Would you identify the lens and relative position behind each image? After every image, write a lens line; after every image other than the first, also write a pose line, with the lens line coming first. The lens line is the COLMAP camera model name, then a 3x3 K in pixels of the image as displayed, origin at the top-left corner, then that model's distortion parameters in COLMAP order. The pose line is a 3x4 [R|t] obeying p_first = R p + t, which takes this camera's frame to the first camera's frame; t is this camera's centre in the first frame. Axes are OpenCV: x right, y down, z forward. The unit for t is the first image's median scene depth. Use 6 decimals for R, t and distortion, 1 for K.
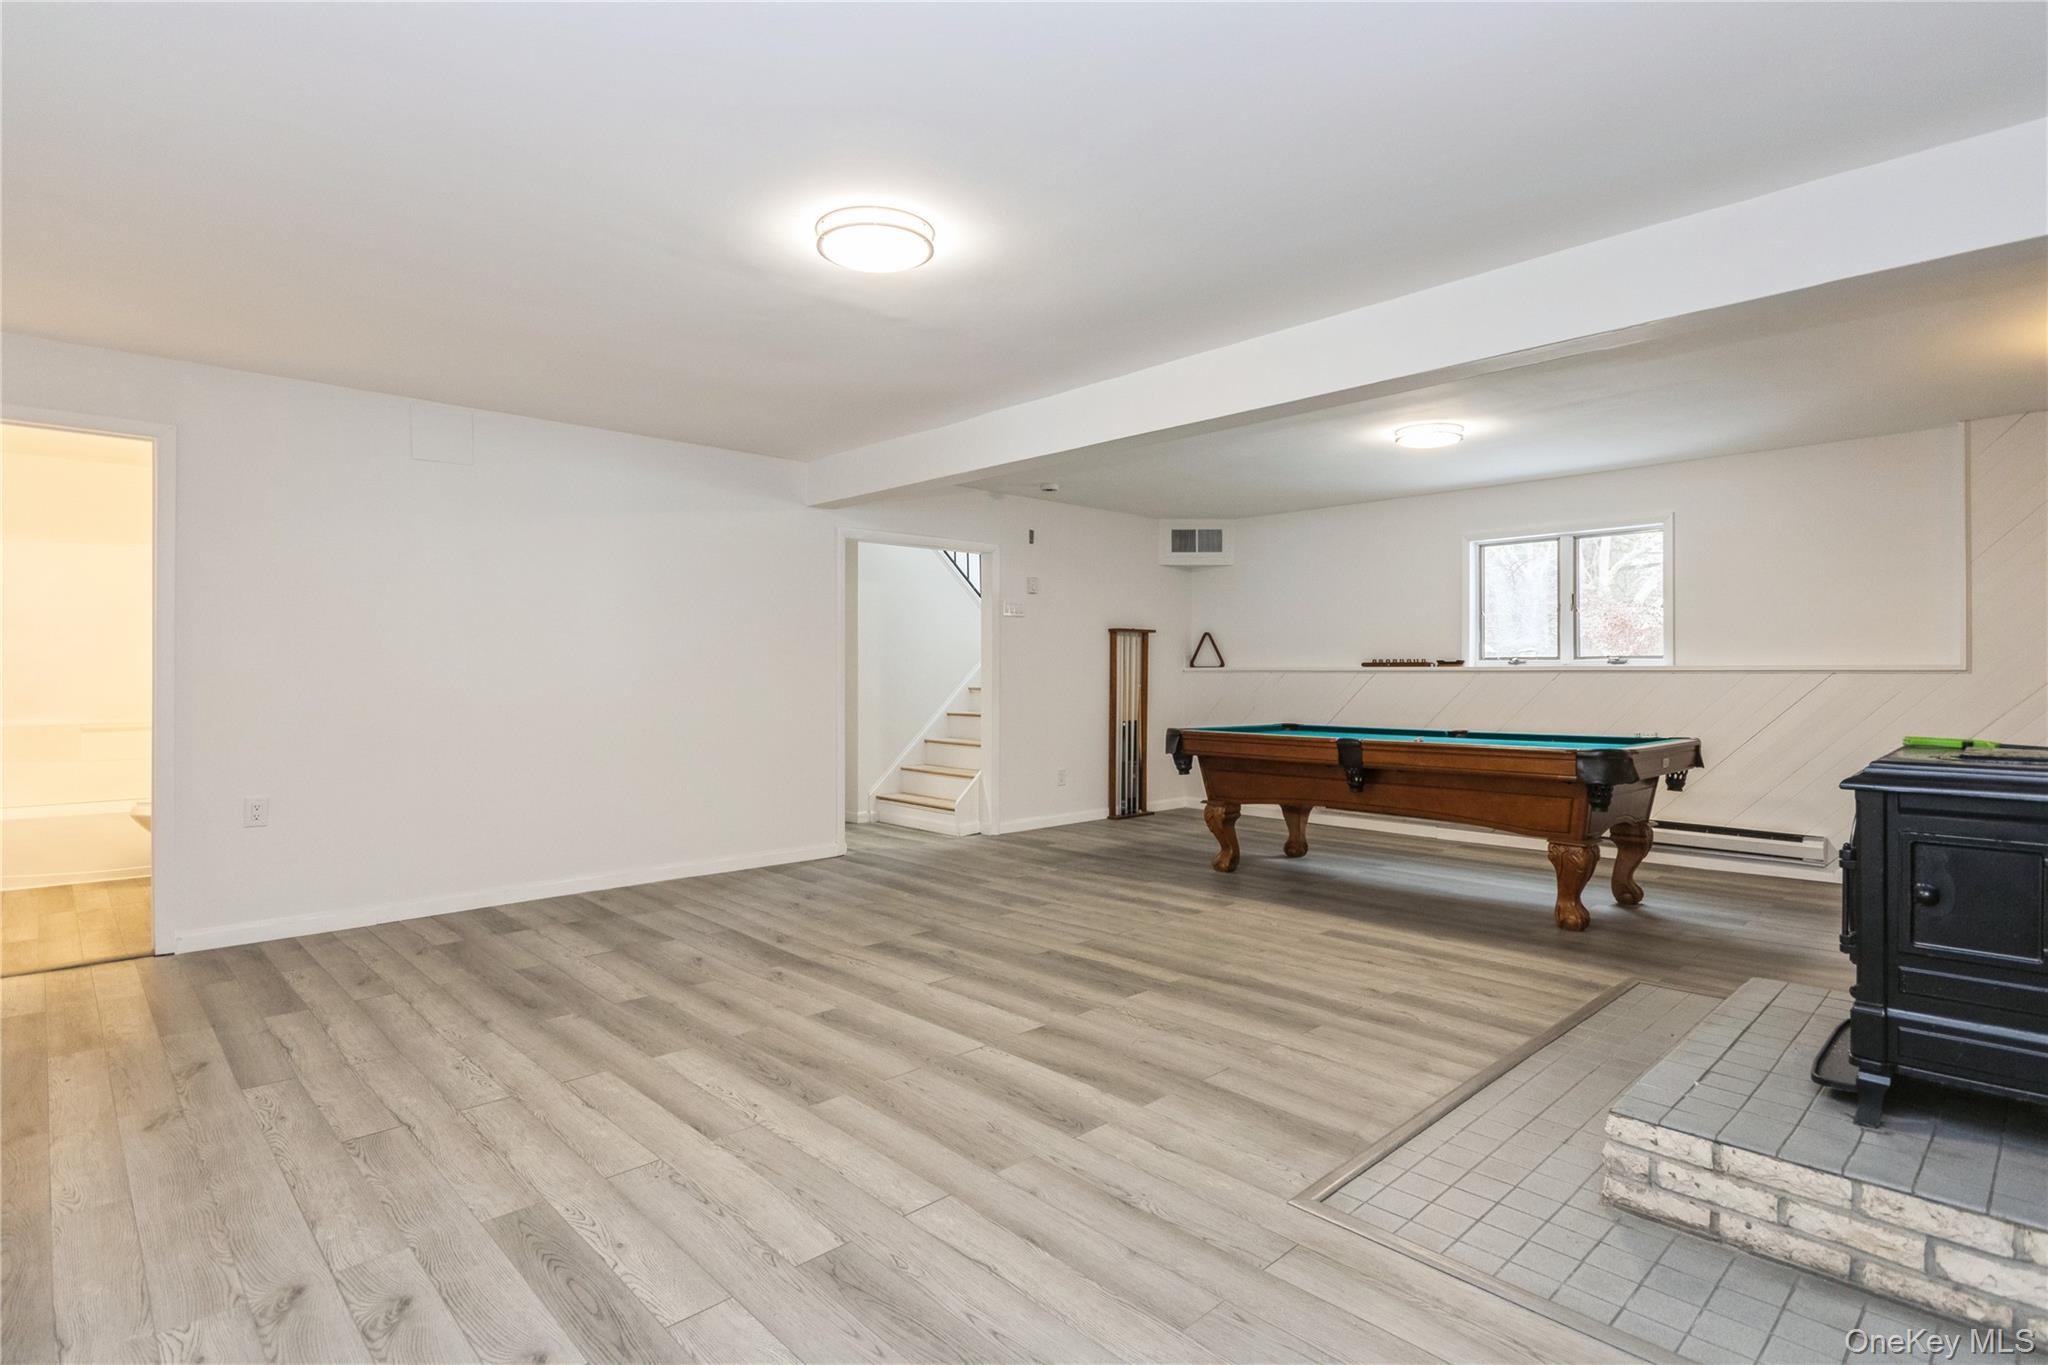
lens RADIAL K [[1026.5, 0, 1024.0], [0, 1026.5, 682.5], [0, 0, 1]] dist [0.000249, -0.000146]
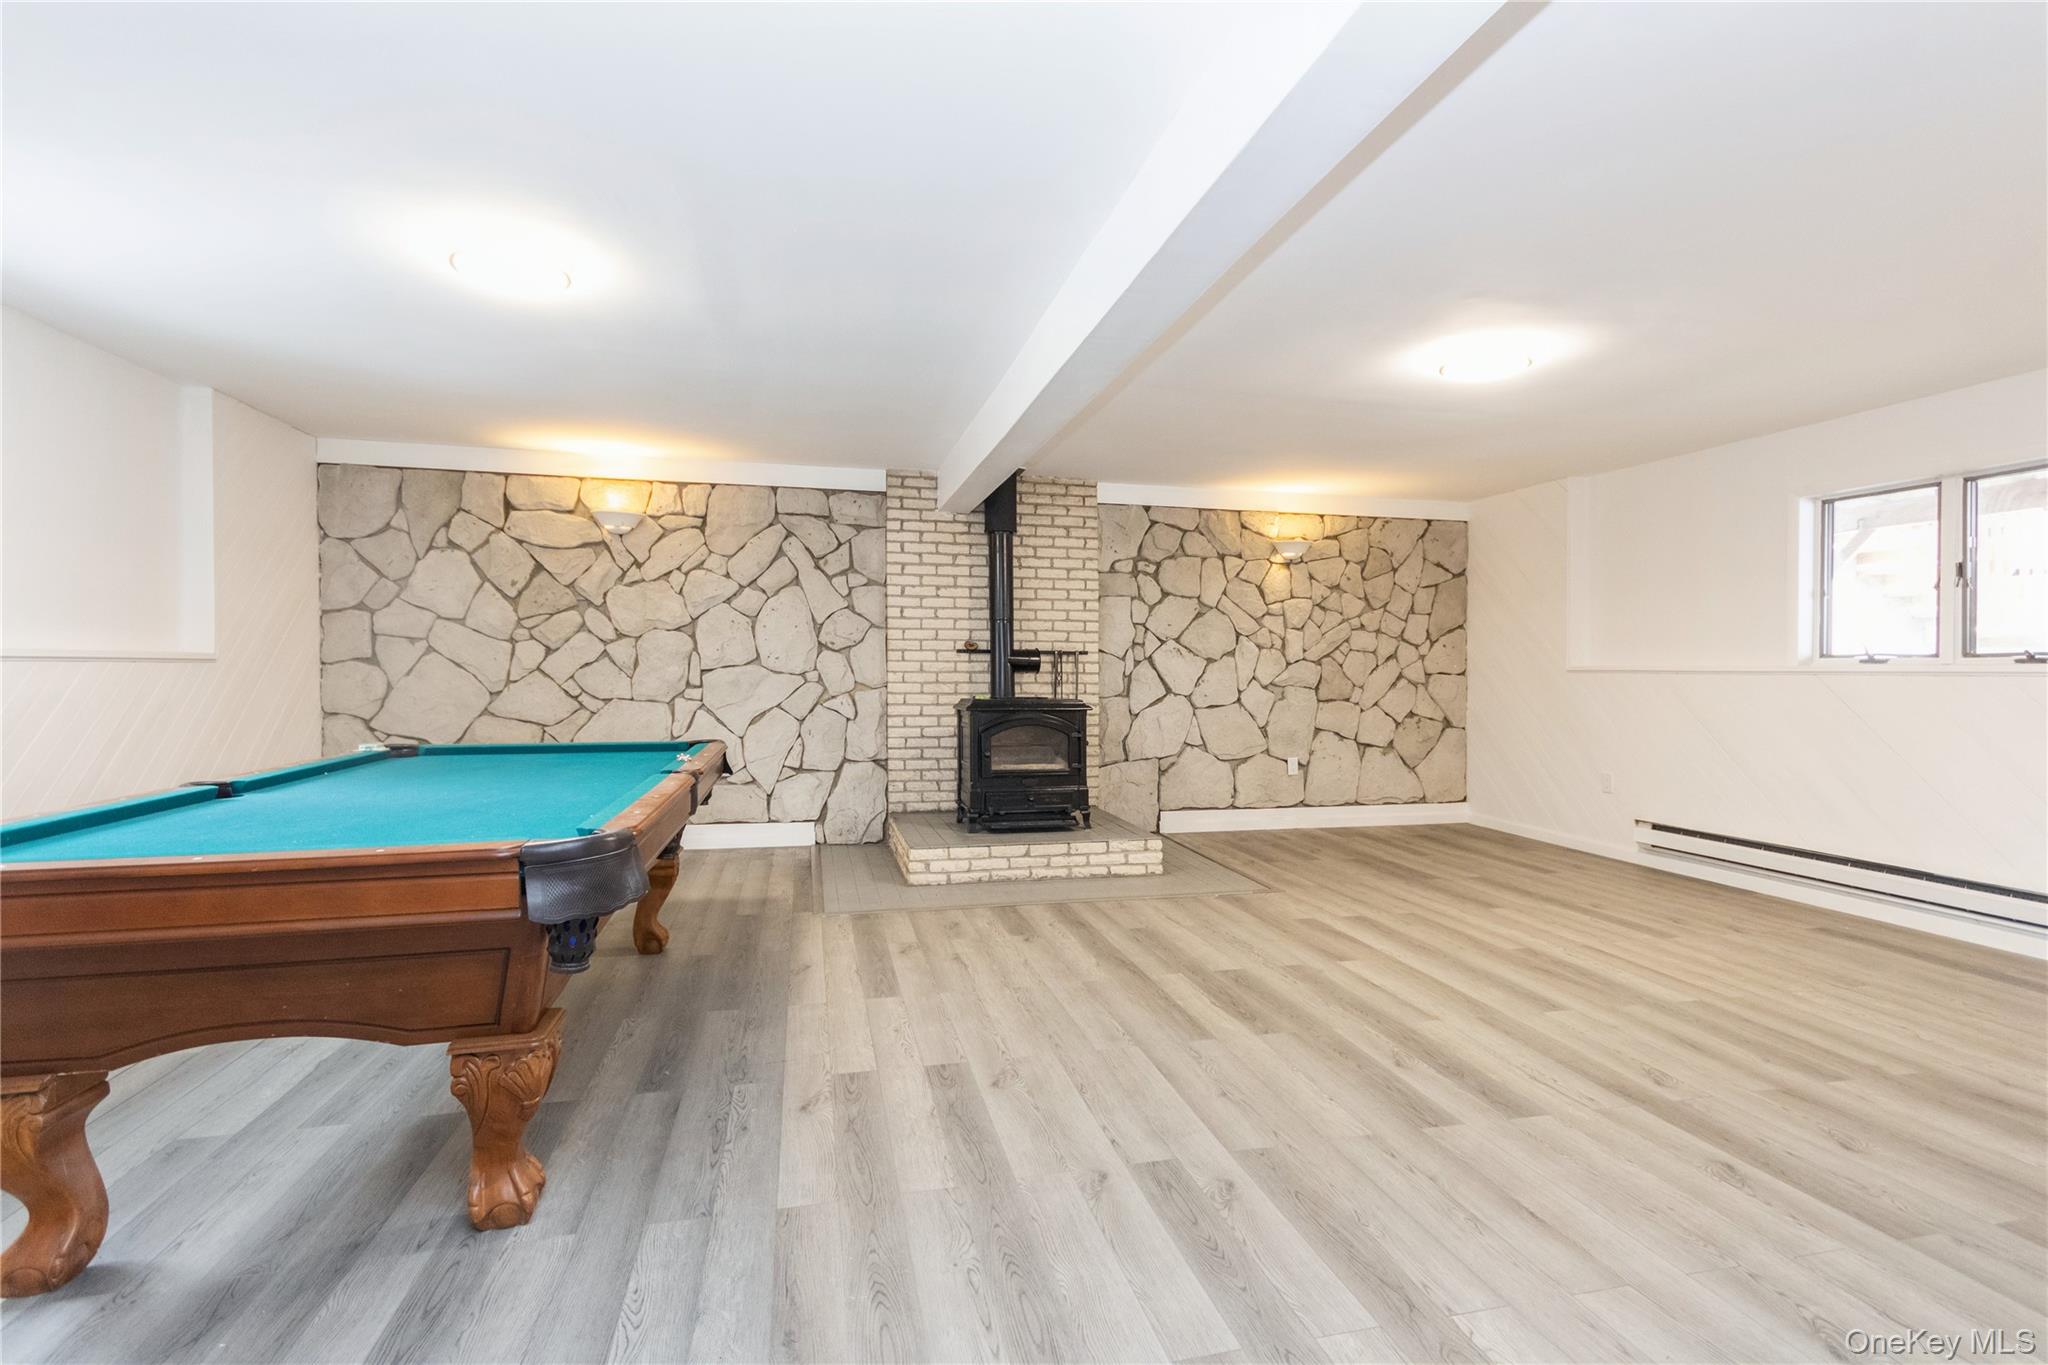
lens RADIAL K [[946.1, 0, 1027.5], [0, 946.1, 660.1], [0, 0, 1]] dist [0.006475, 0.000588]
pose [[-0.862301, -0.000516, 0.506396, -0.216701], [-0.002051, 0.999995, -0.002473, -0.016859], [-0.506392, -0.003172, -0.862297, 2.027510]]
